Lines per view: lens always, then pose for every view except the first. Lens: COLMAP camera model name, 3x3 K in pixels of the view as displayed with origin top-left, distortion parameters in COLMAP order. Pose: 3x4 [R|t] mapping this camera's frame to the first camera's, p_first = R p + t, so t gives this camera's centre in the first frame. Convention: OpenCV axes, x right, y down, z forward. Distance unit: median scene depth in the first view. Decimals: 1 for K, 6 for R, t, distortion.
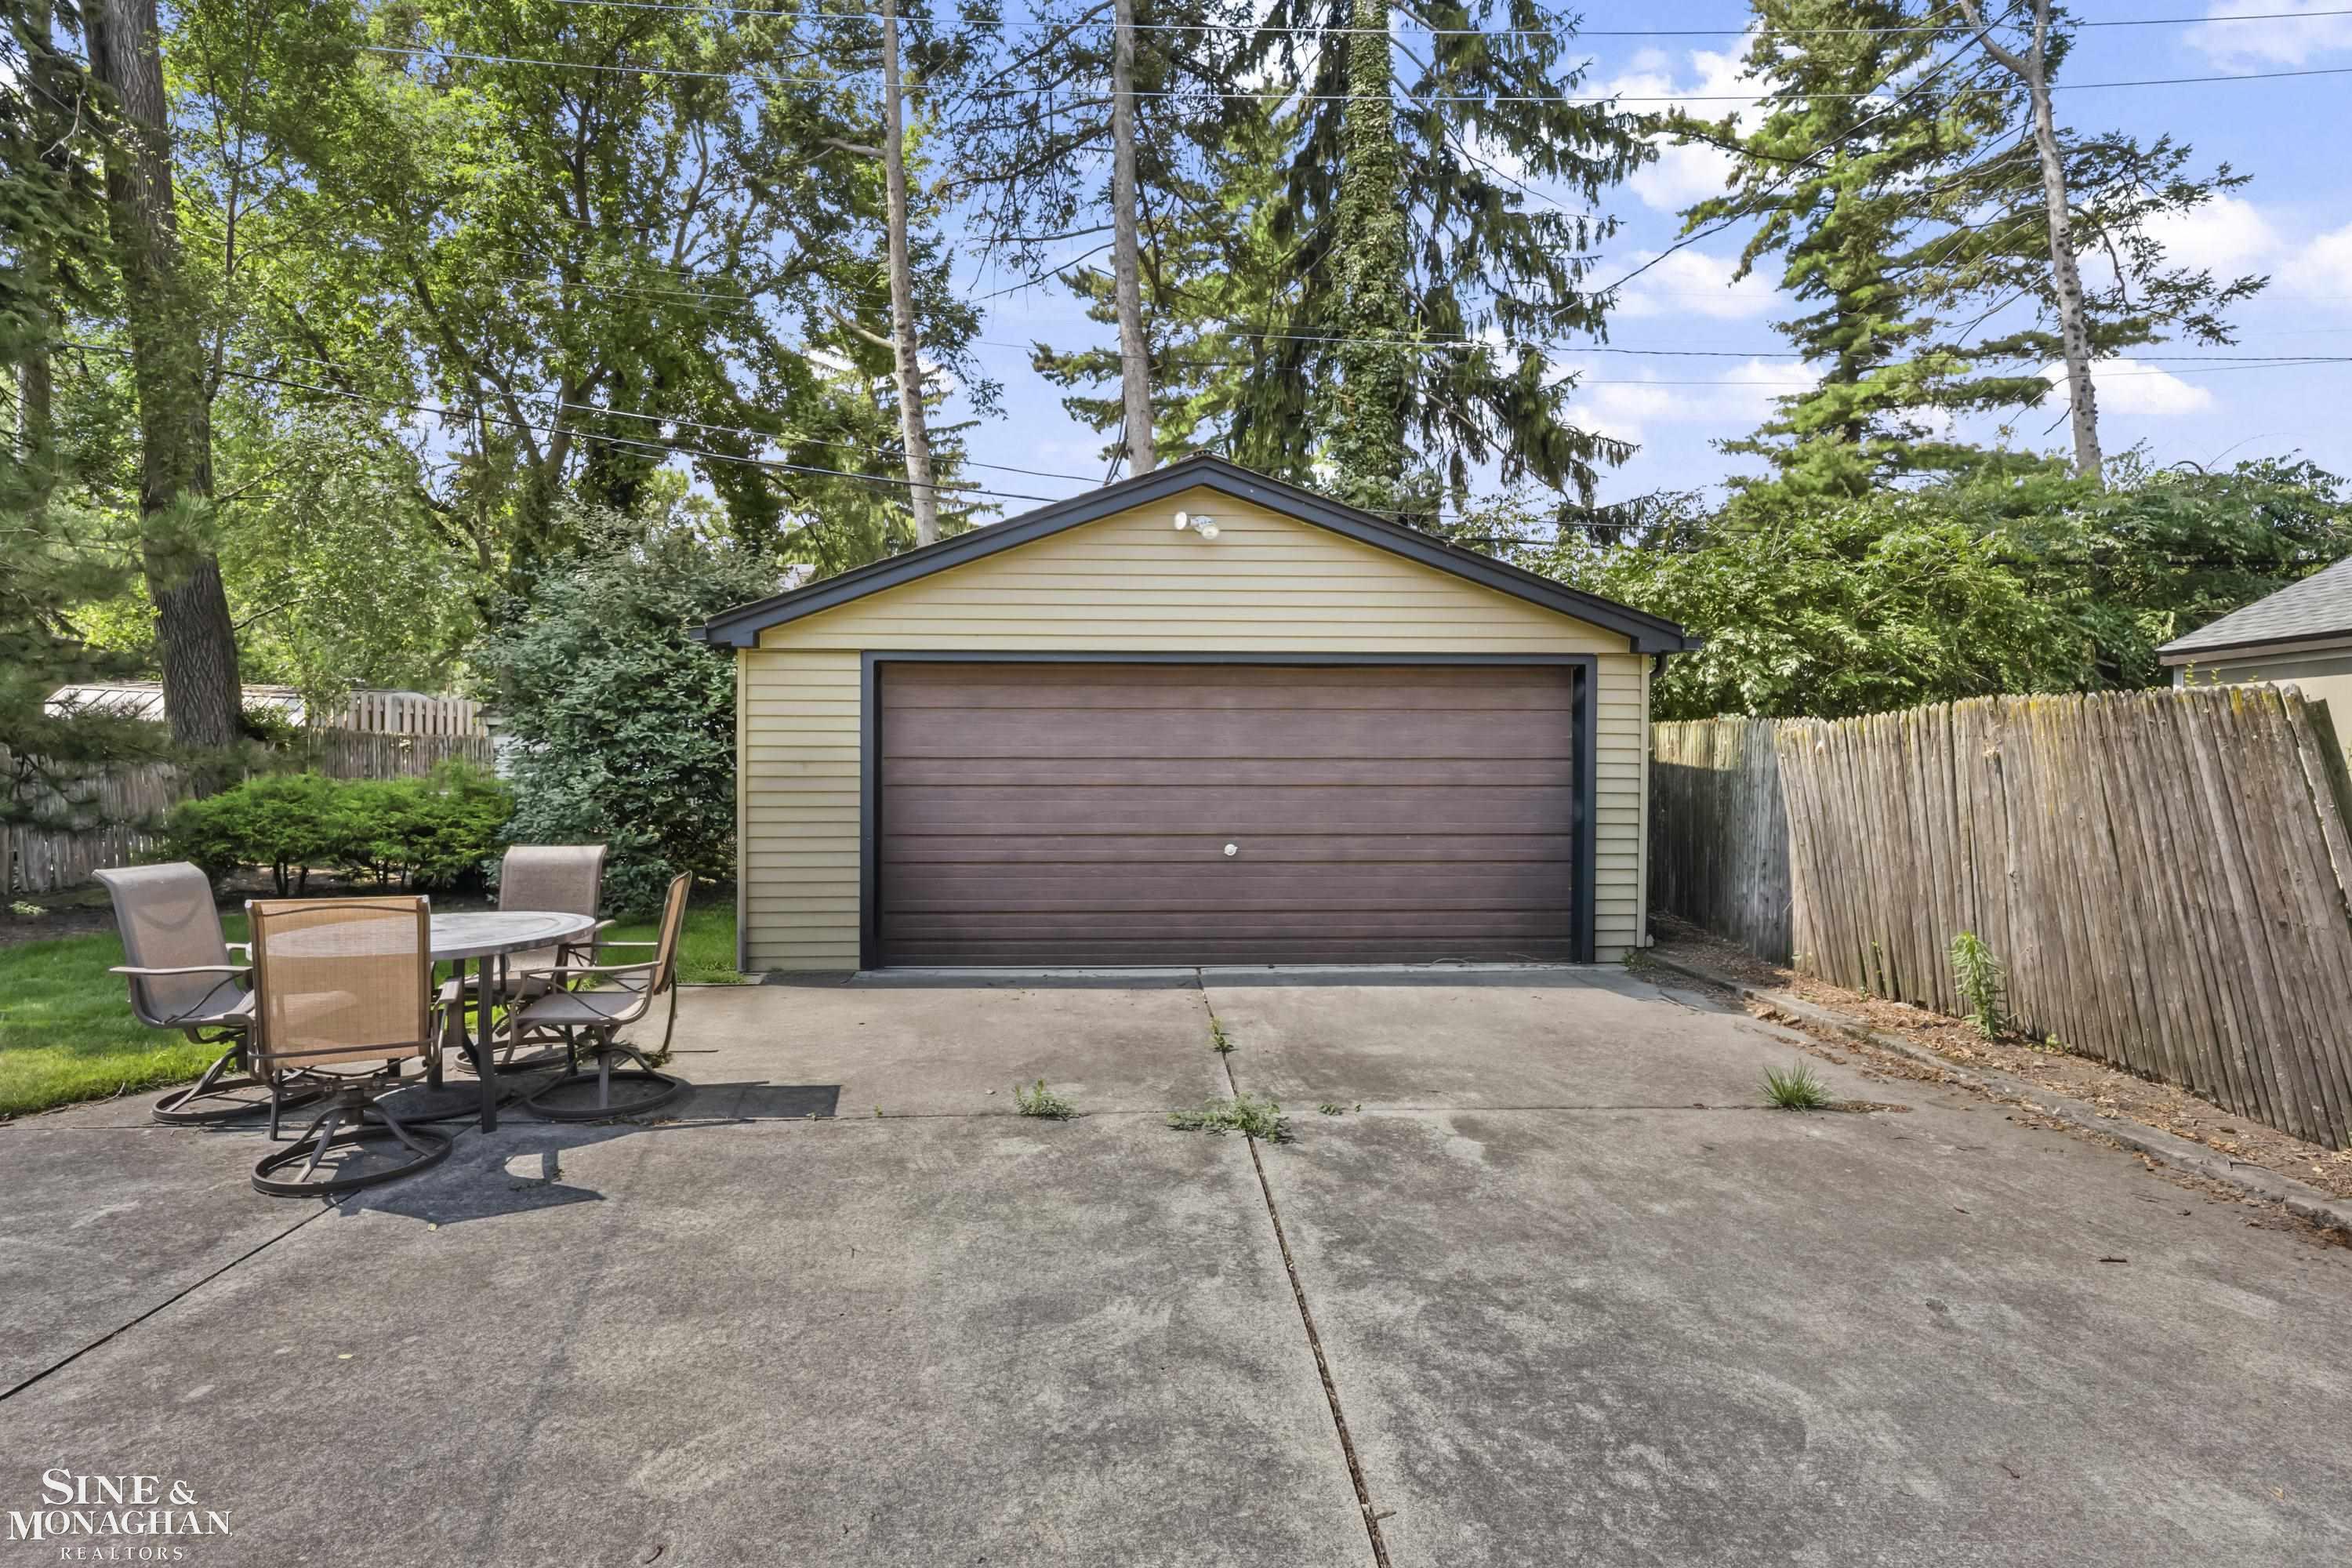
lens RADIAL K [[1151.8, 0, 1172.7], [0, 1151.8, 747.1], [0, 0, 1]] dist [-0.003142, -0.000058]
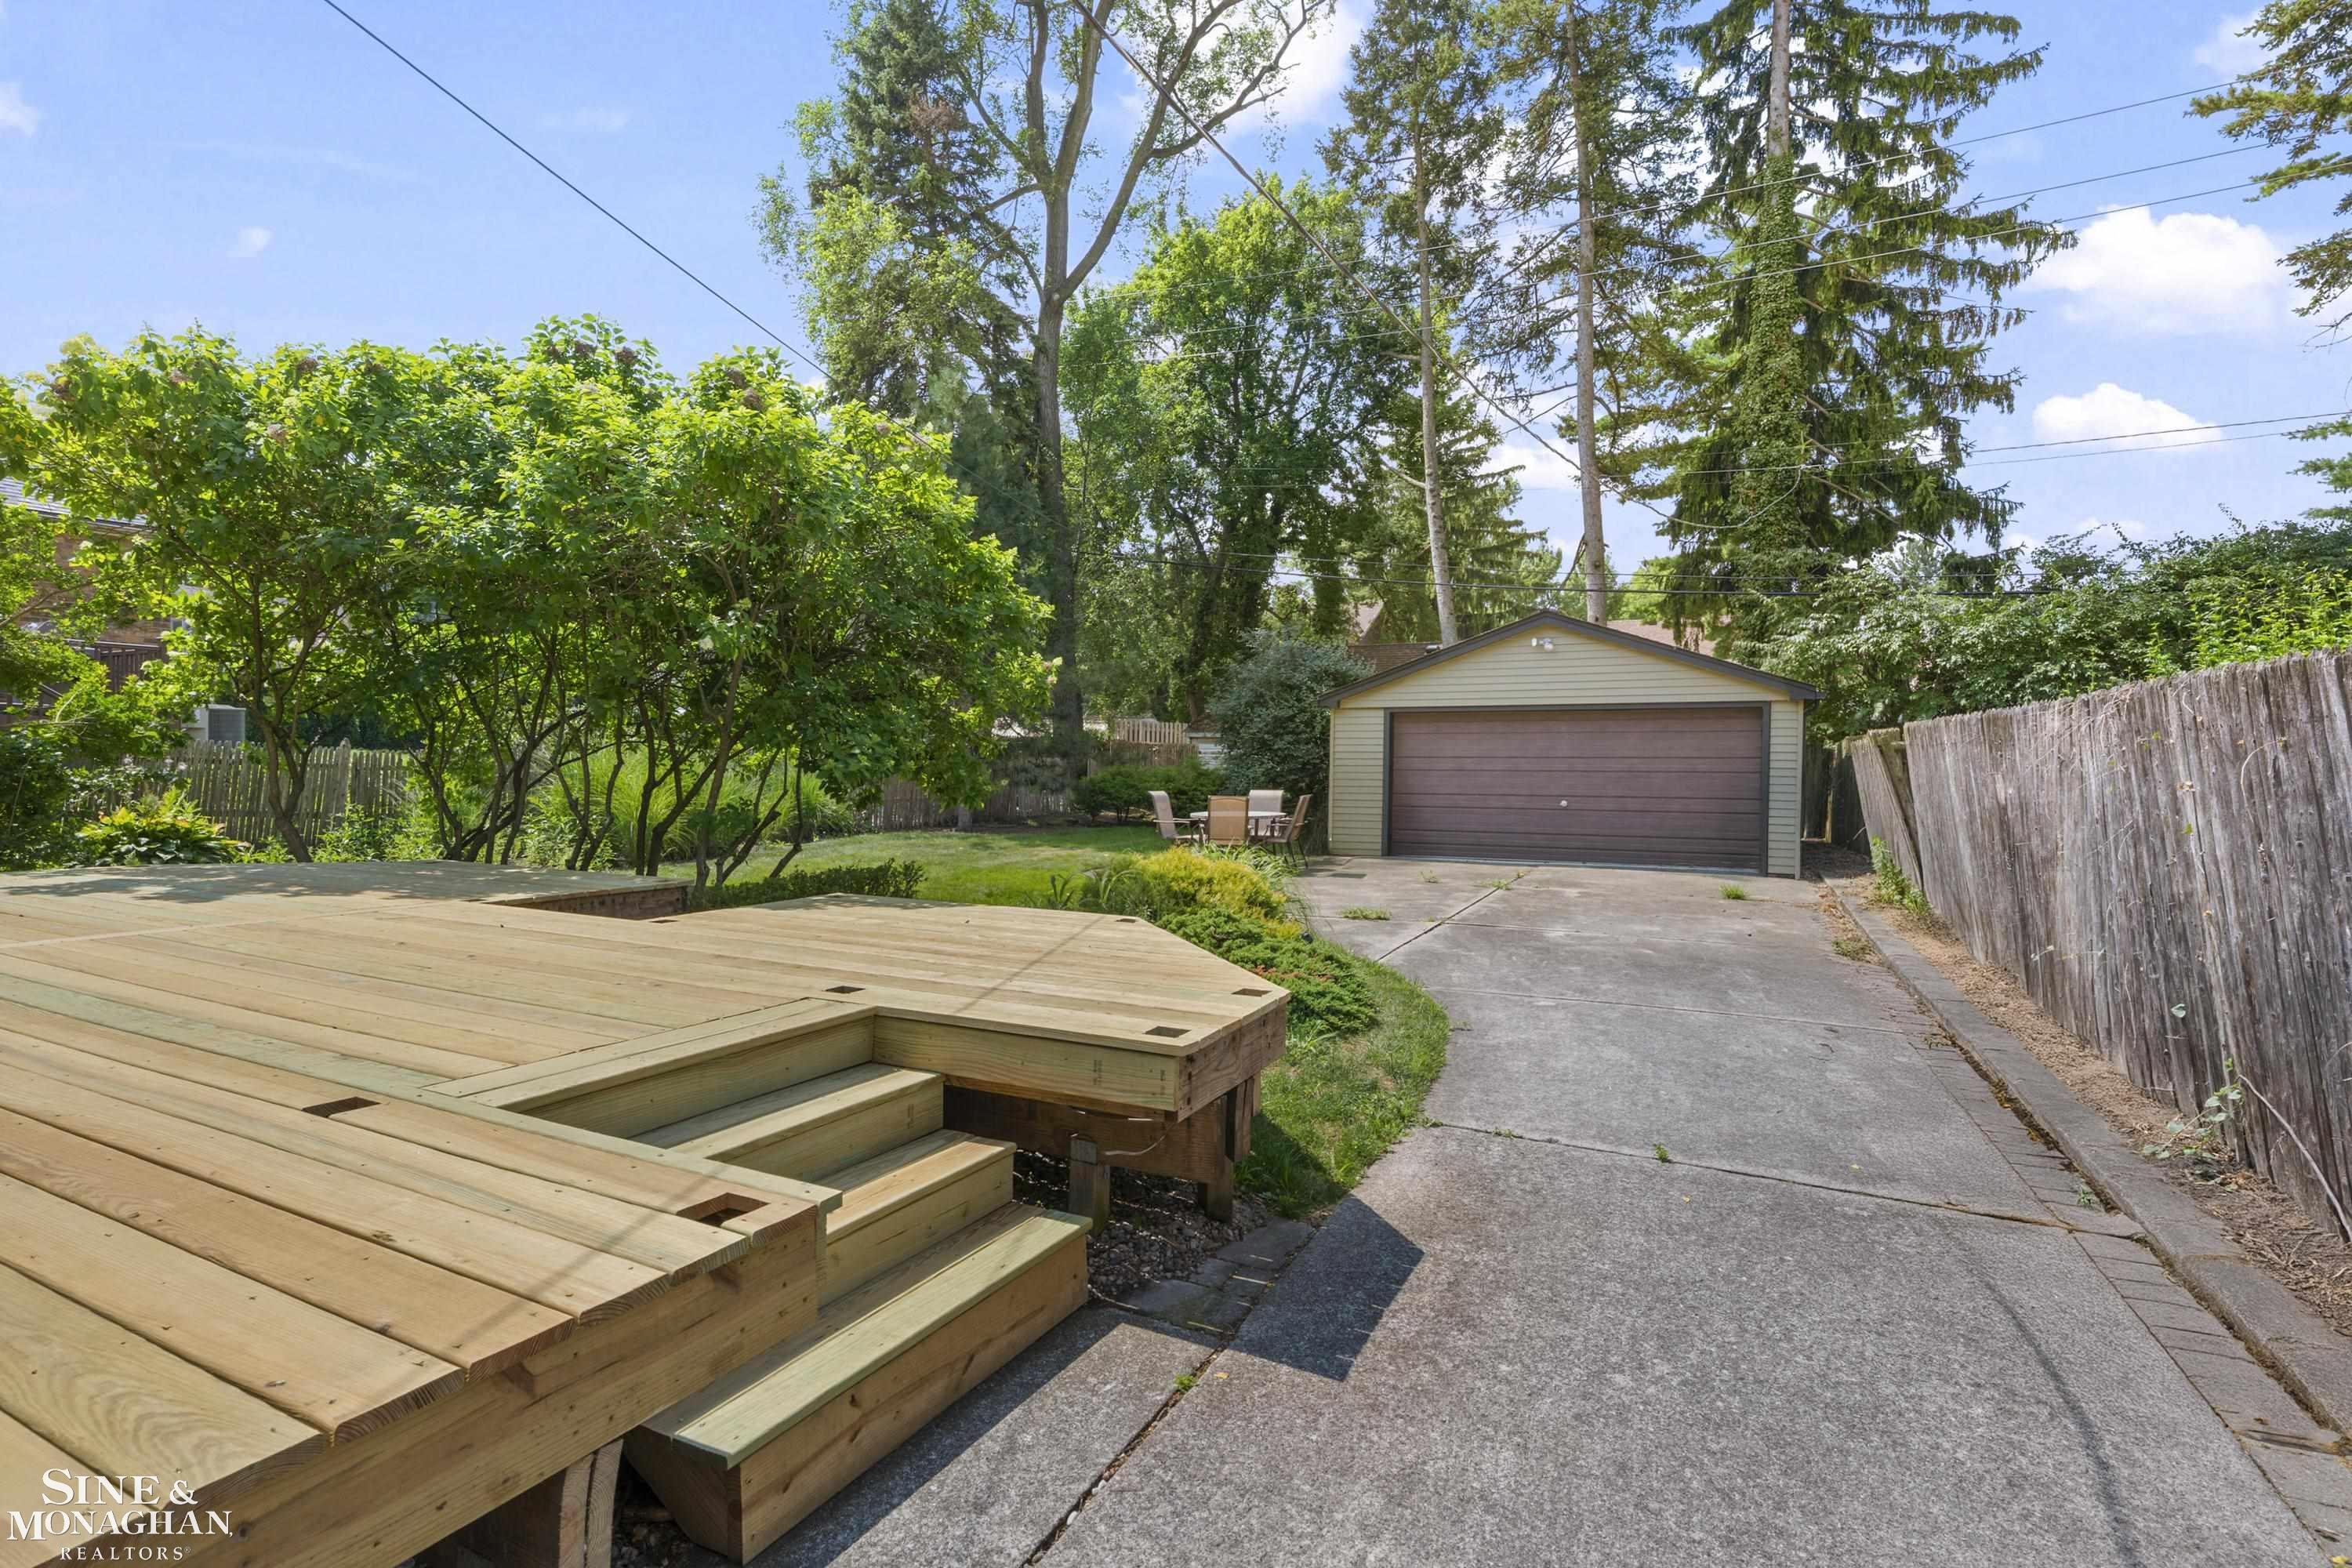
lens RADIAL K [[1151.8, 0, 1172.7], [0, 1151.8, 747.1], [0, 0, 1]] dist [-0.003142, -0.000058]
pose [[0.882039, -0.002026, -0.471171, 0.188686], [0.000559, 0.999995, -0.003253, -0.000980], [0.471175, 0.002605, 0.882036, -0.517682]]
